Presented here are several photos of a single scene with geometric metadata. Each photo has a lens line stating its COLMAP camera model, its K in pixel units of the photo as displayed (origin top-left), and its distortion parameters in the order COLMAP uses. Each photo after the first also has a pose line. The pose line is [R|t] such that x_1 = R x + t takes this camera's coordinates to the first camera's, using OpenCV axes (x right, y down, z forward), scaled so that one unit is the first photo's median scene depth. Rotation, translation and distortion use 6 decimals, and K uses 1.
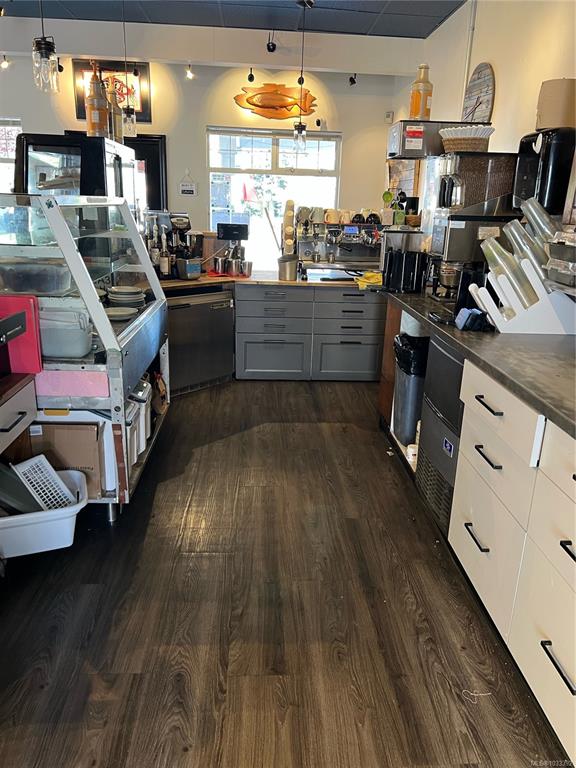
lens RADIAL K [[576.7, 0, 290.4], [0, 576.7, 382.8], [0, 0, 1]] dist [0.048847, -0.051711]
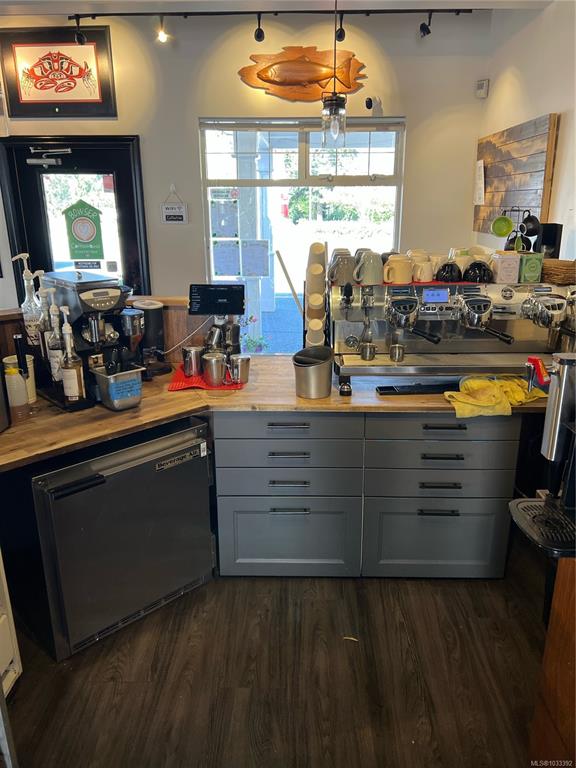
lens RADIAL K [[576.7, 0, 286.5], [0, 576.7, 386.2], [0, 0, 1]] dist [0.048847, -0.051711]
pose [[0.995449, -0.009762, -0.094794, 0.019100], [0.010187, 0.999940, 0.004001, -0.176220], [0.094750, -0.004949, 0.995489, 0.444389]]
